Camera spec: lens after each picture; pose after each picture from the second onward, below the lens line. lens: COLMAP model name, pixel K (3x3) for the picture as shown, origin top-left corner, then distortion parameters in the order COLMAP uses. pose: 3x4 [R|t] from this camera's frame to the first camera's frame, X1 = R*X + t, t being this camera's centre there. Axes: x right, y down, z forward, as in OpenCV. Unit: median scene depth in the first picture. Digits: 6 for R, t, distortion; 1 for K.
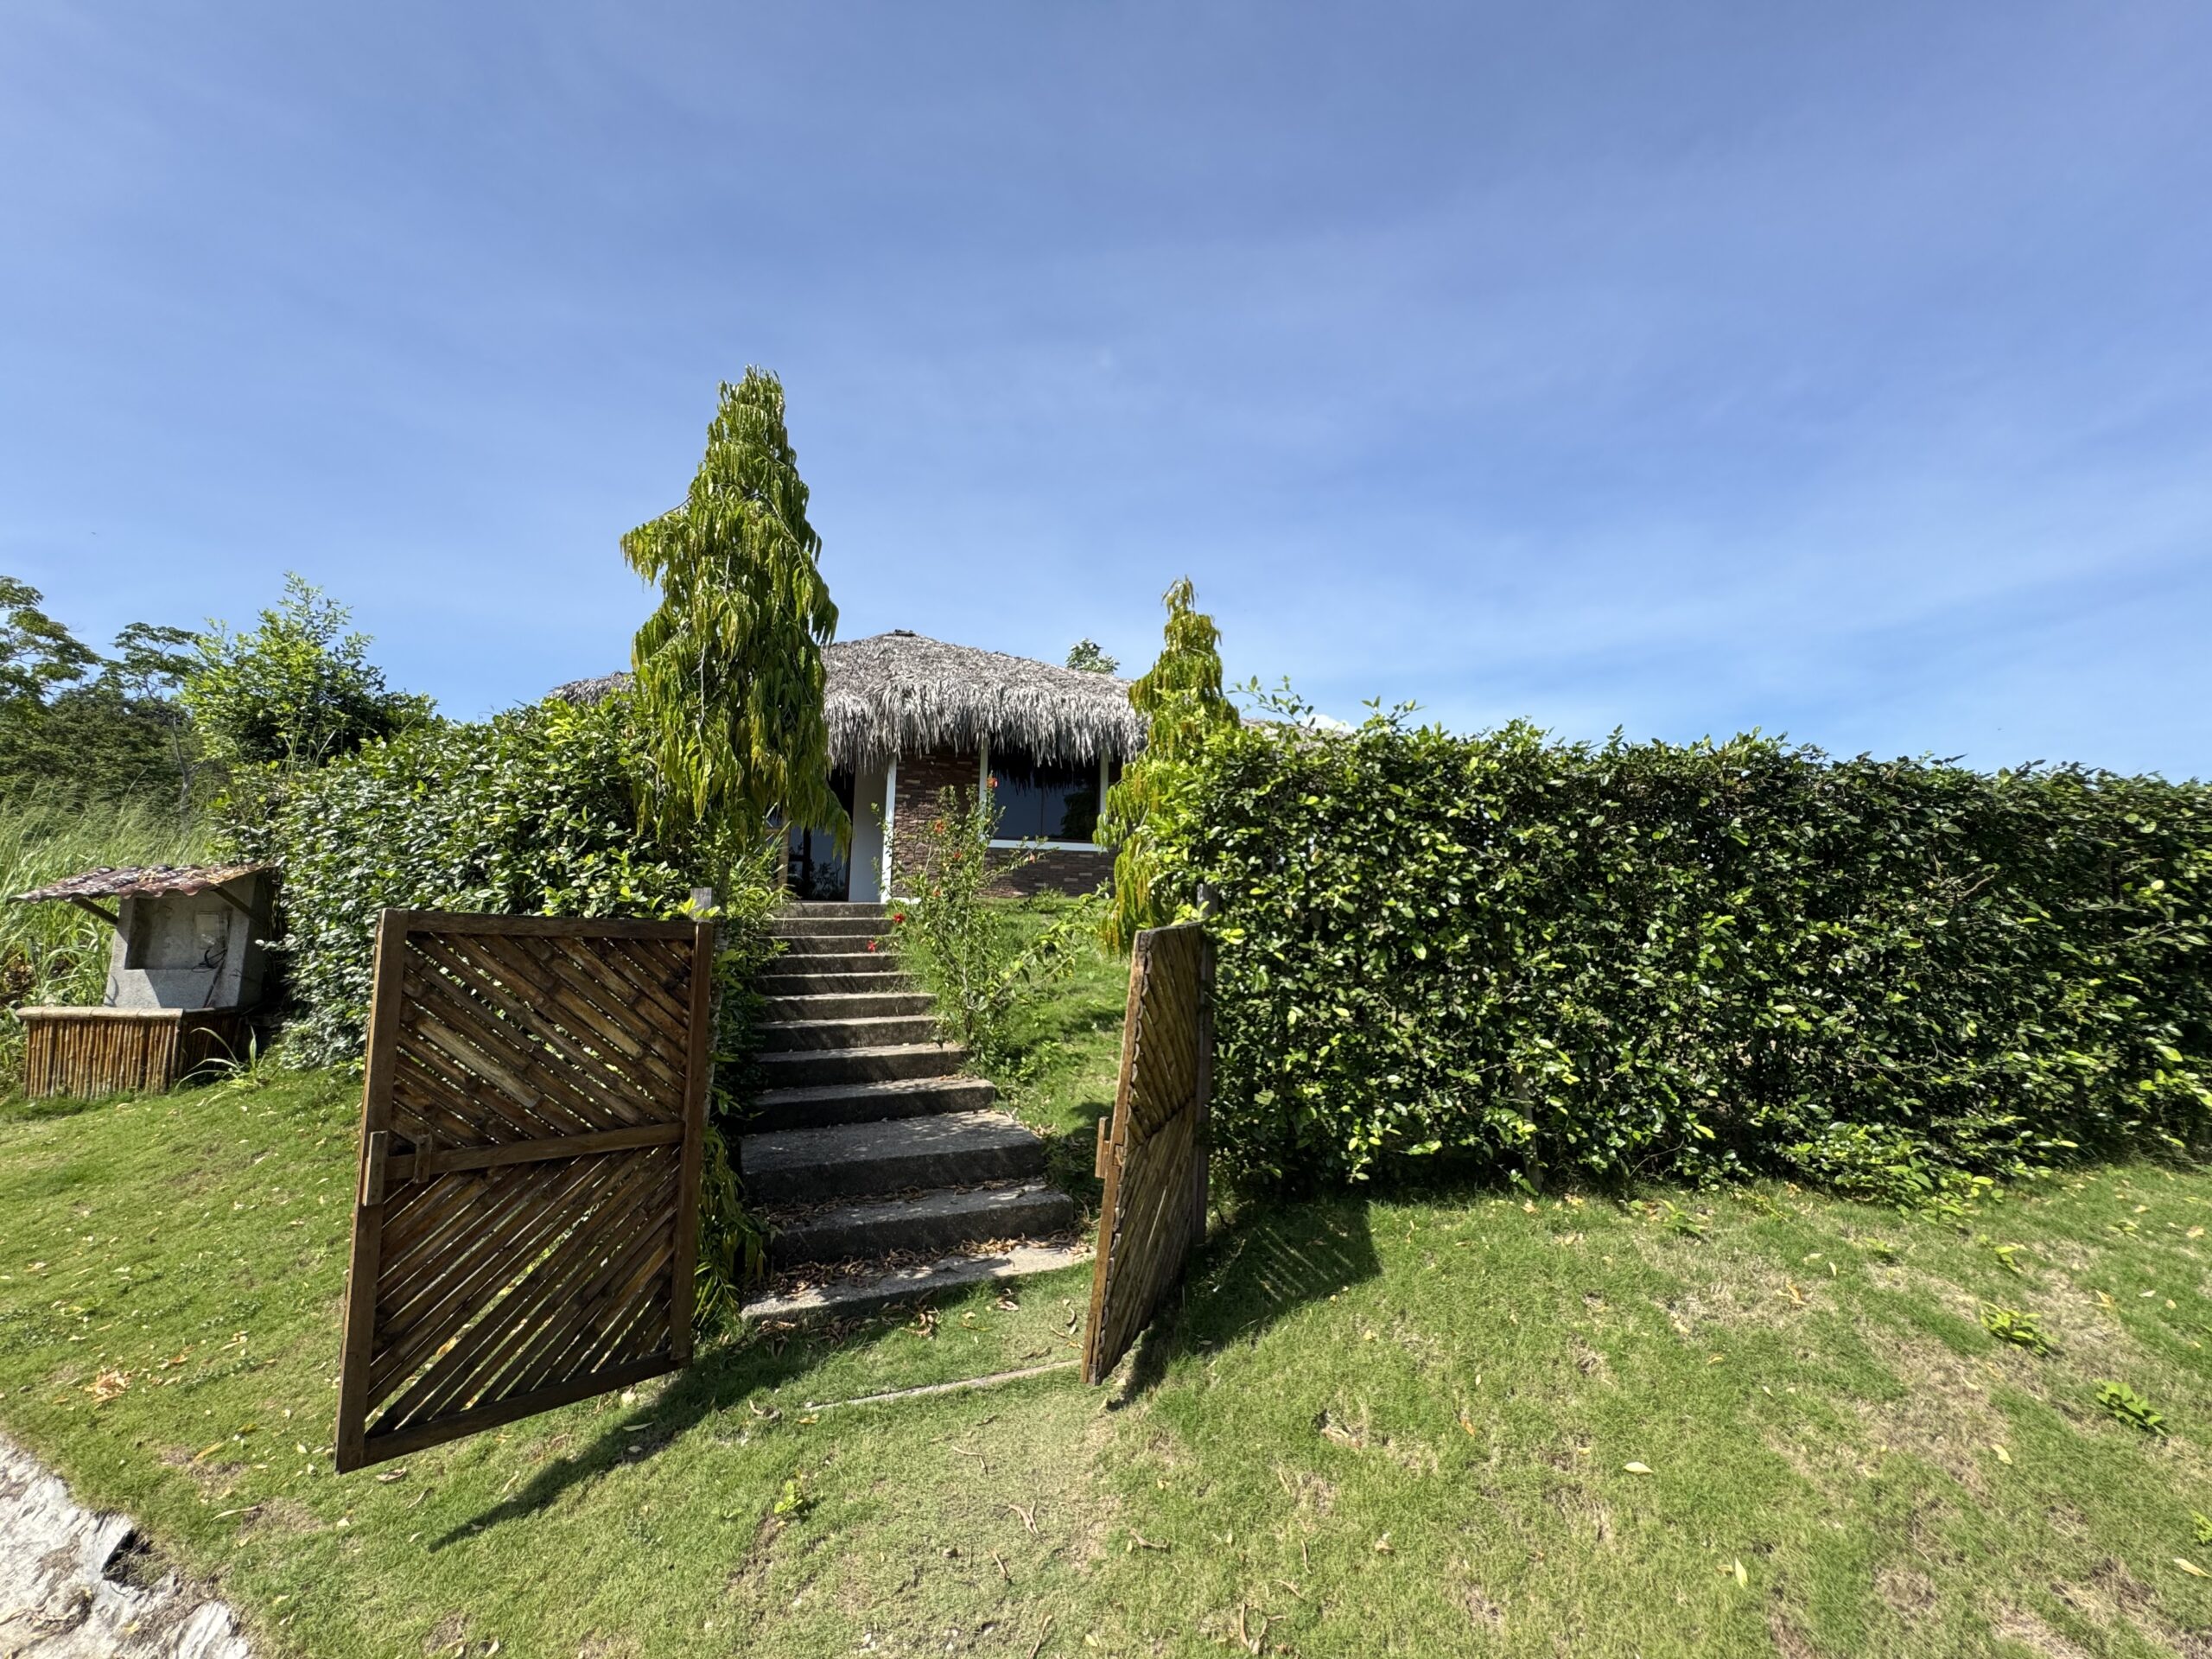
lens RADIAL K [[886.5, 0, 1106.0], [0, 886.5, 829.5], [0, 0, 1]] dist [-0.003007, 0.000182]
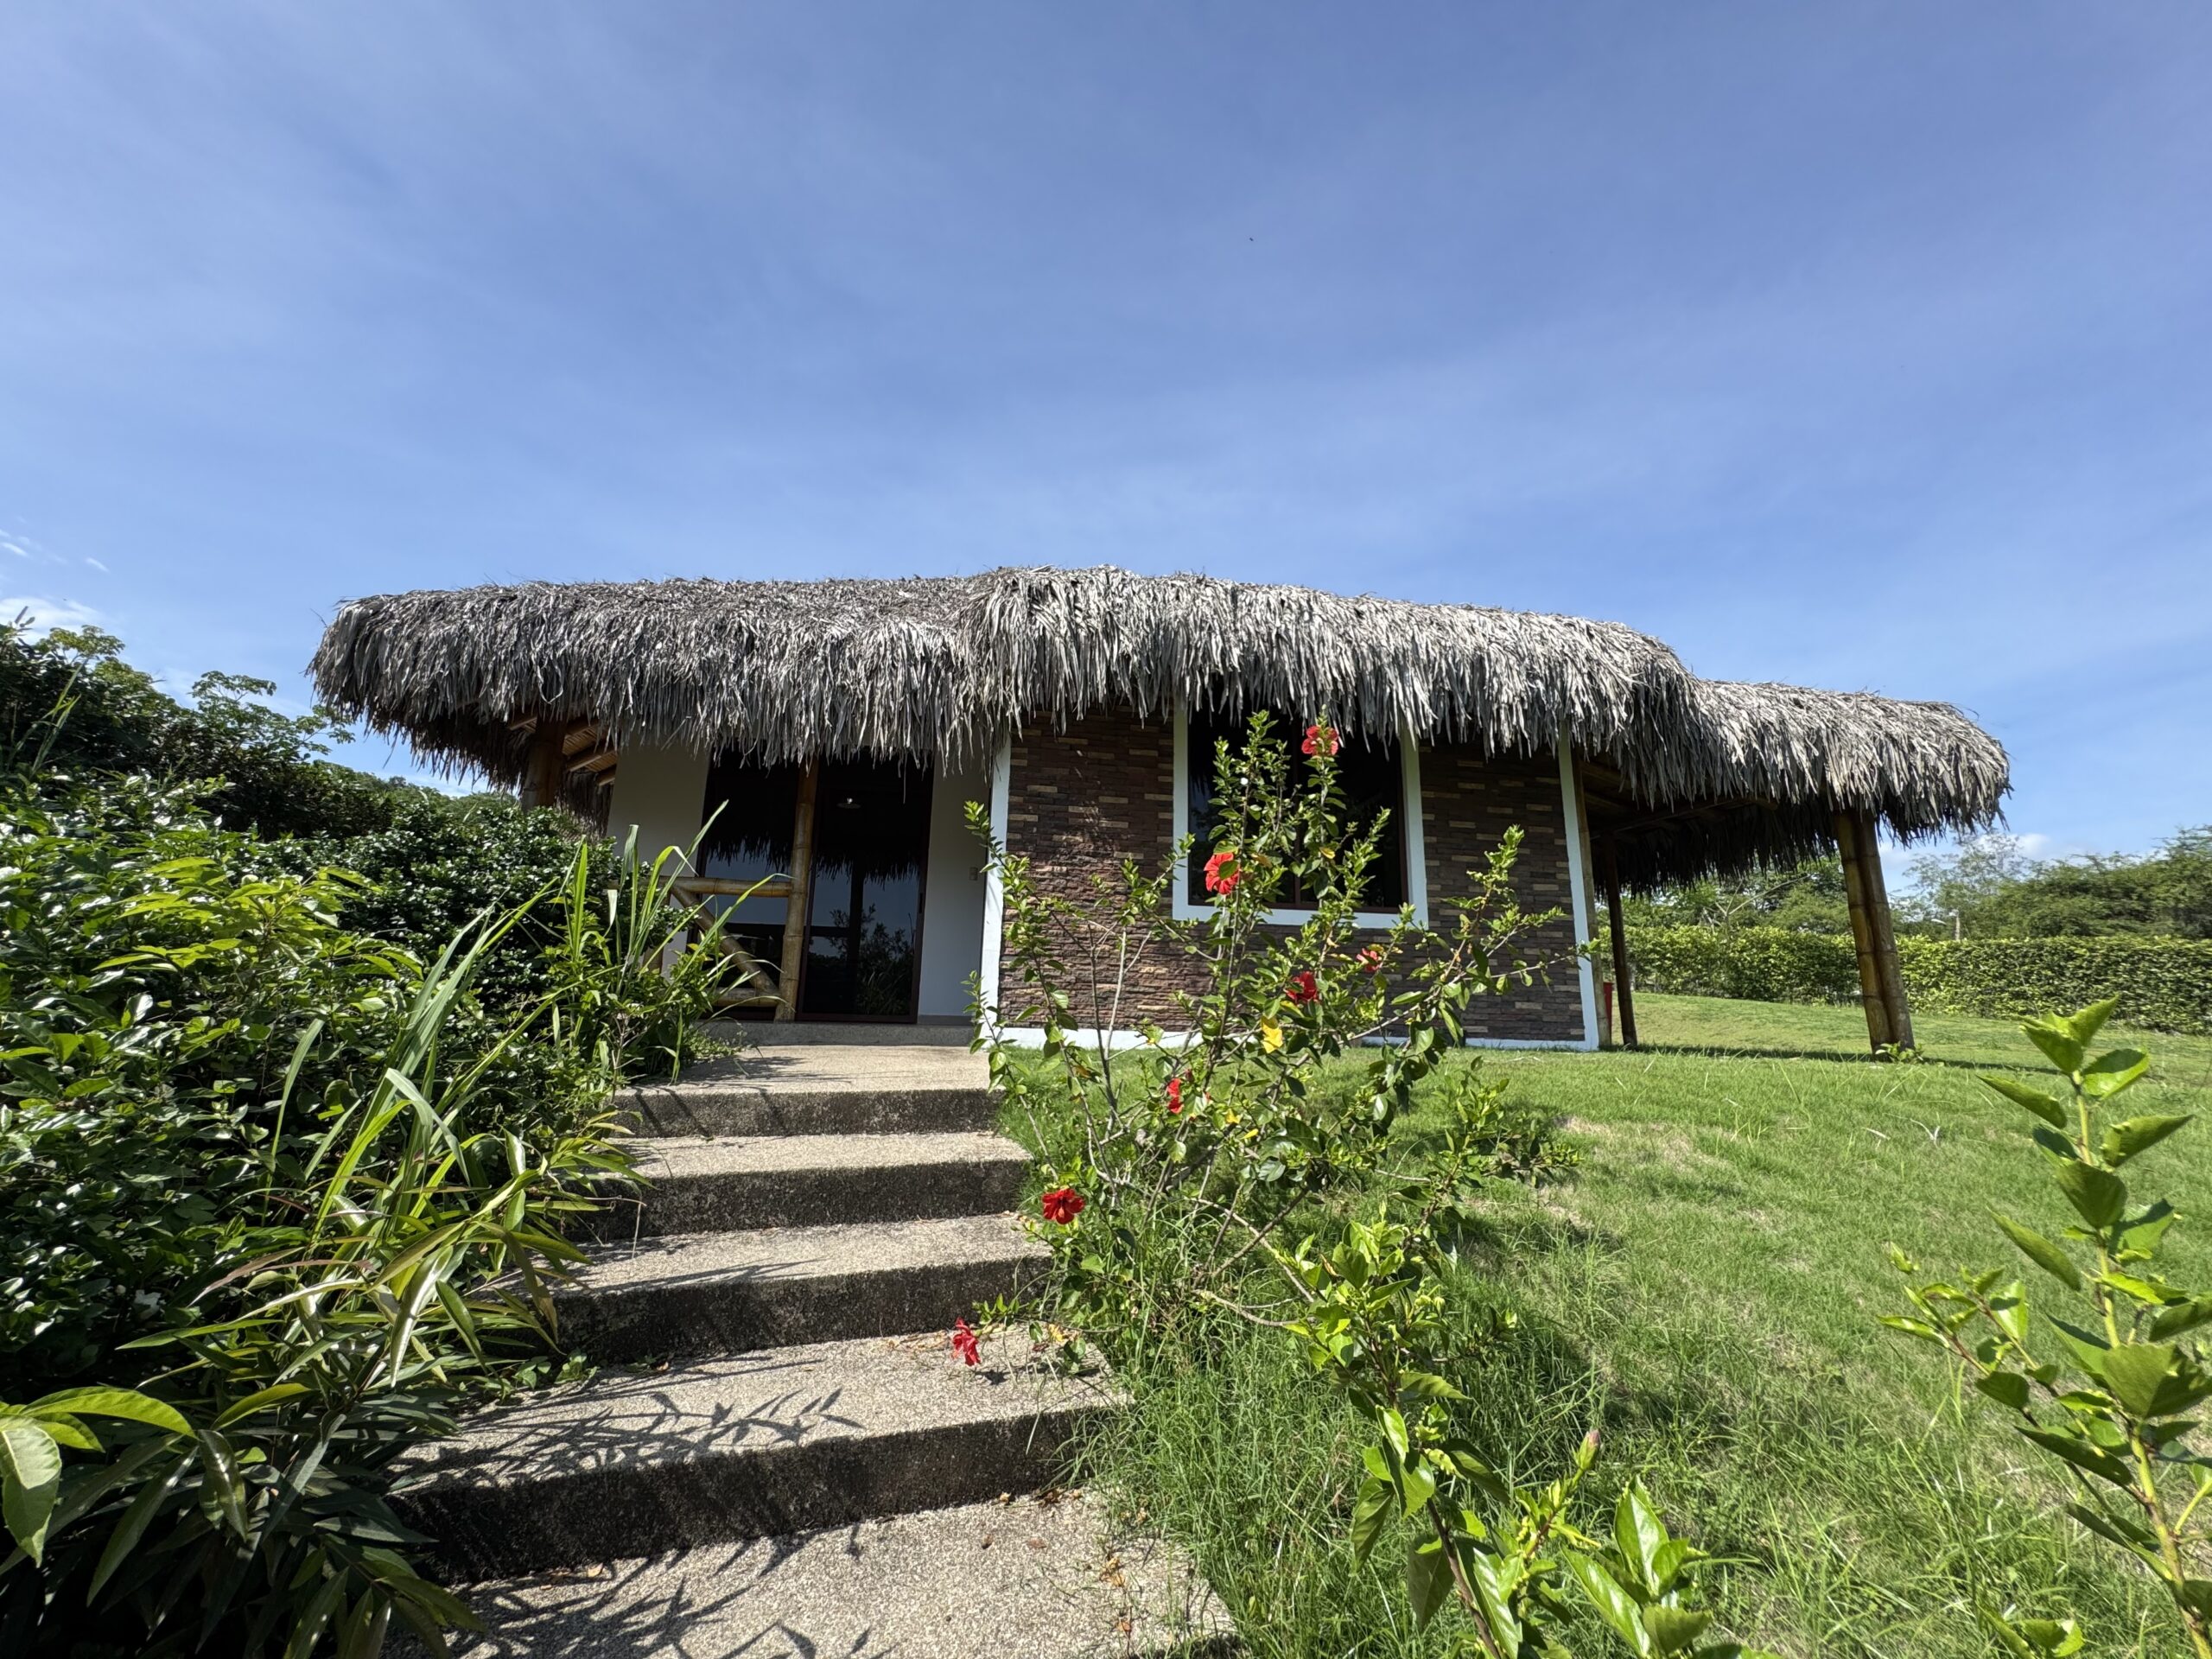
lens RADIAL K [[885.6, 0, 1104.6], [0, 885.6, 828.3], [0, 0, 1]] dist [-0.000293, -0.000241]
pose [[0.995889, -0.004262, -0.090480, -0.420345], [-0.001699, 0.997838, -0.065703, 0.002572], [0.090565, 0.065586, 0.993729, 1.549612]]
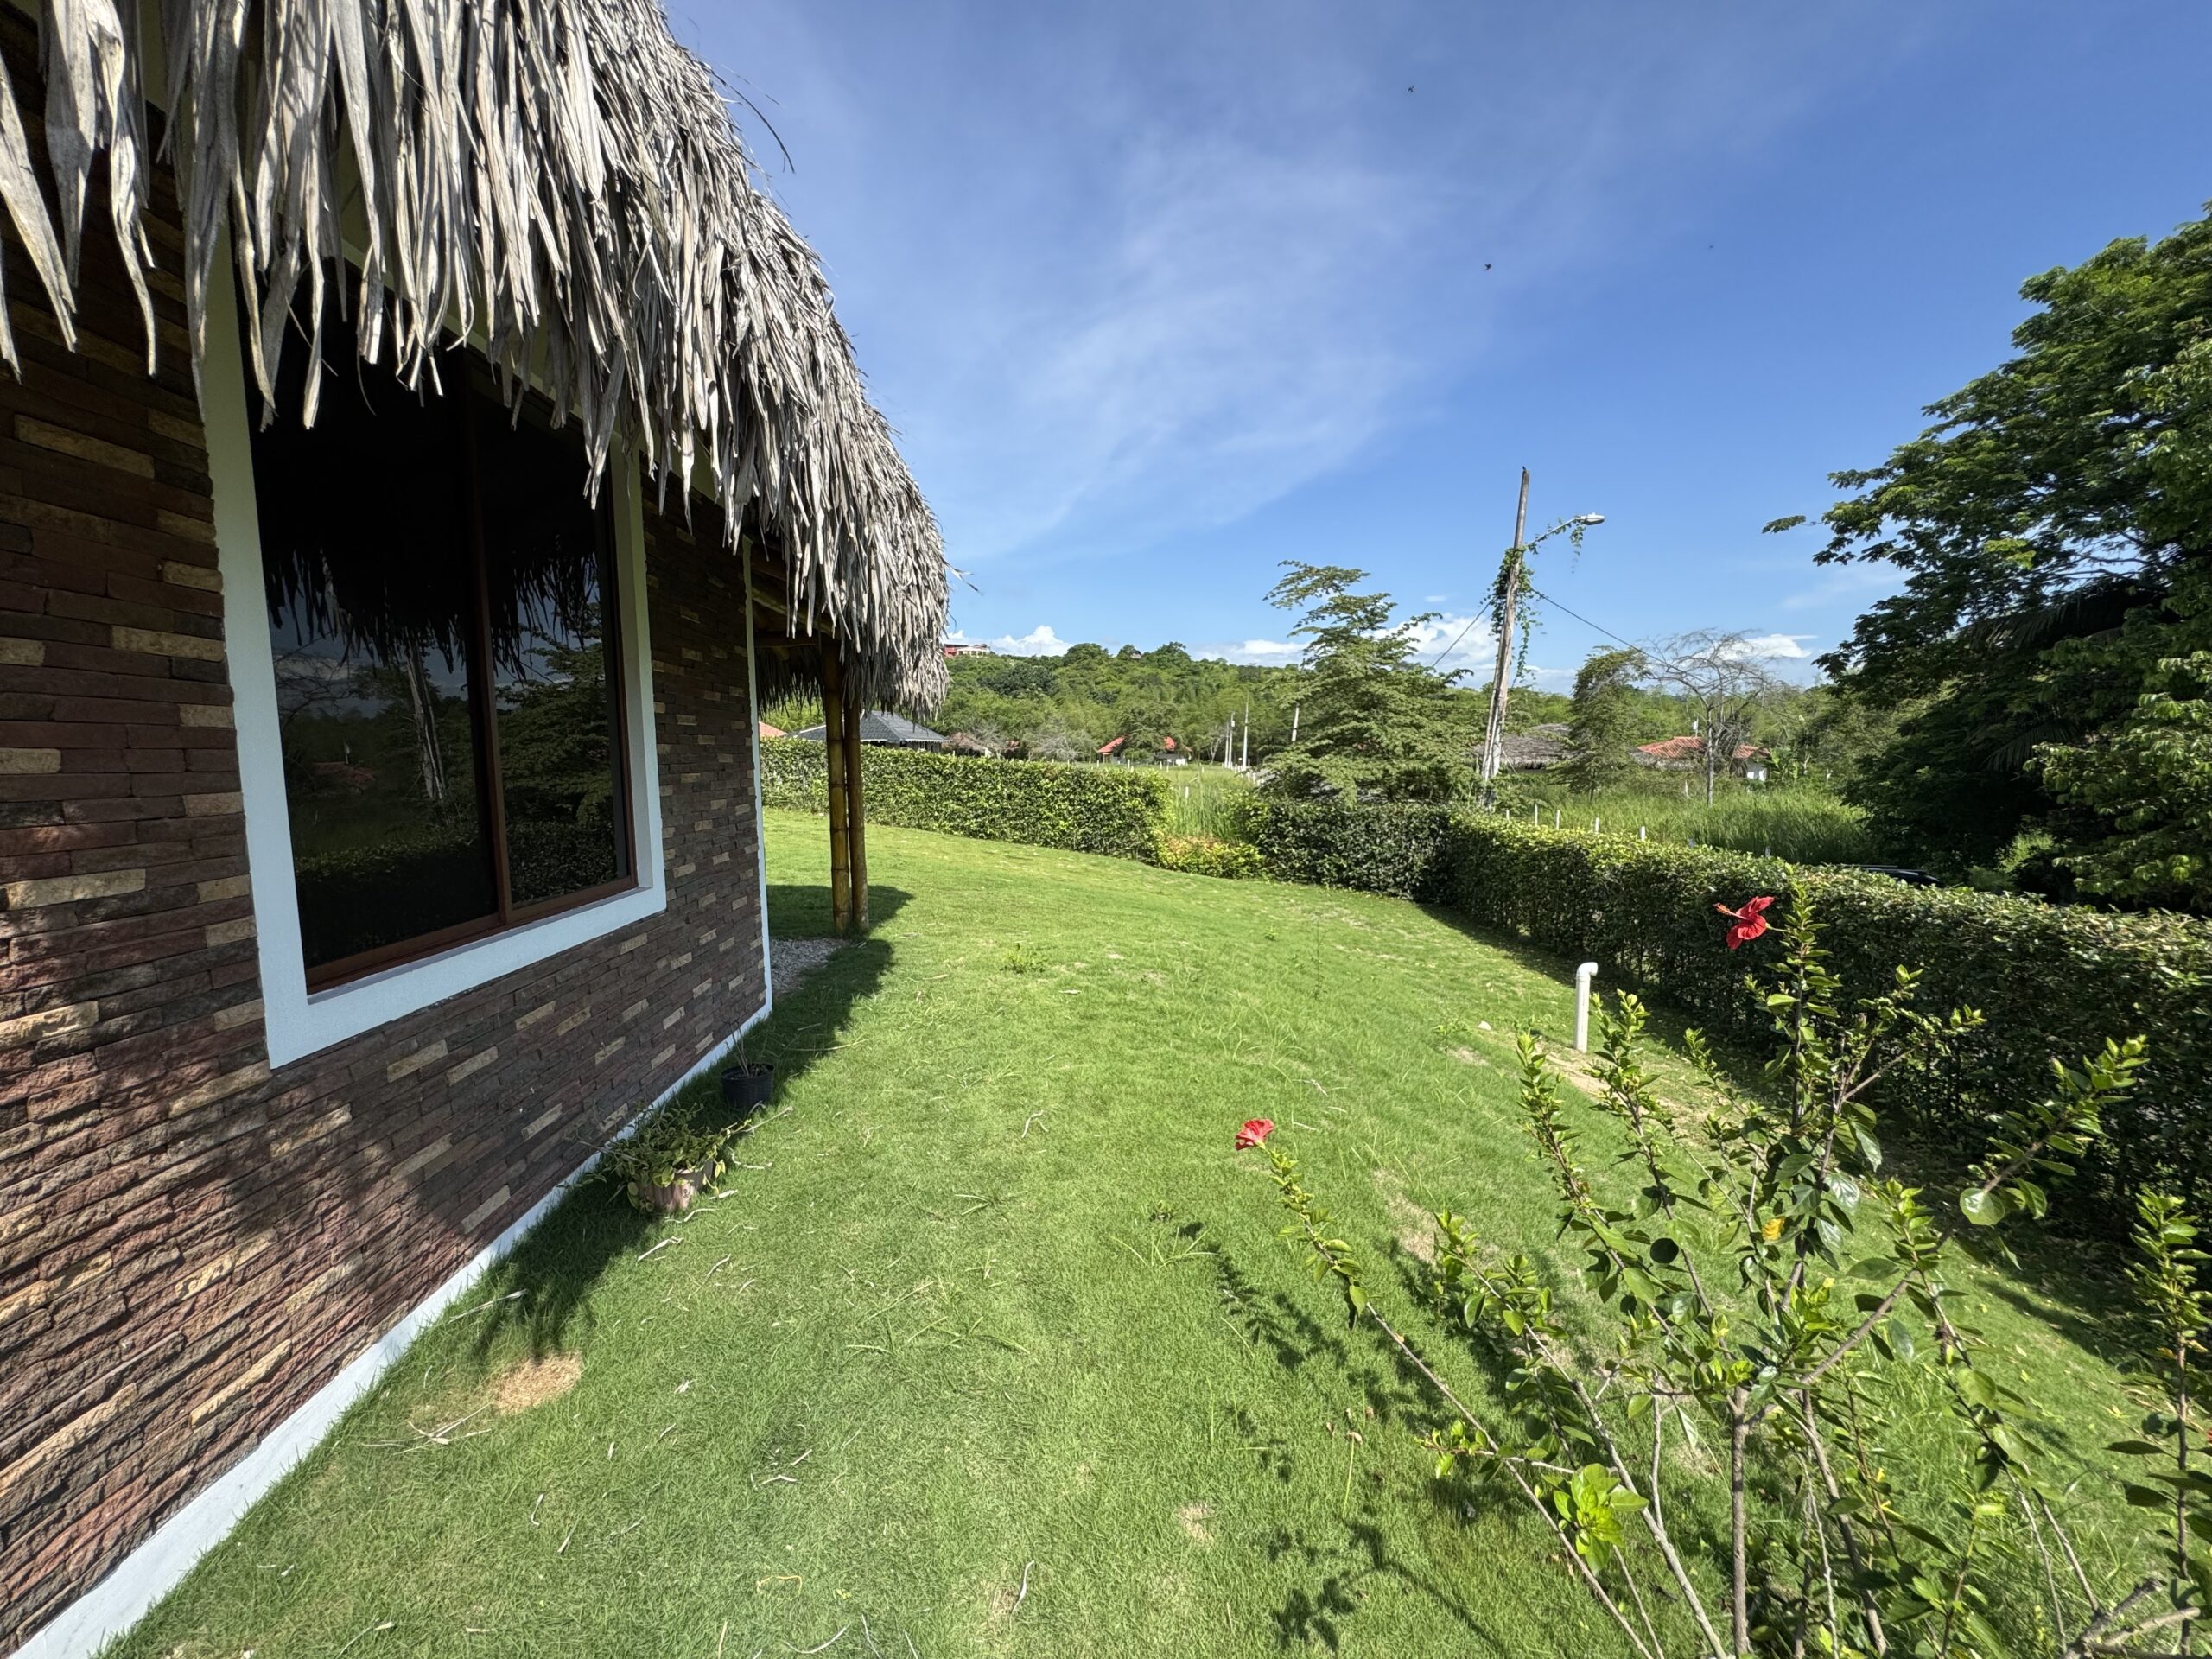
lens RADIAL K [[885.6, 0, 1104.6], [0, 885.6, 828.3], [0, 0, 1]] dist [-0.000293, -0.000241]
pose [[0.196409, -0.101909, 0.975212, -0.792132], [-0.111178, 0.985856, 0.125412, -0.169374], [-0.974199, -0.133054, 0.182301, 2.584071]]
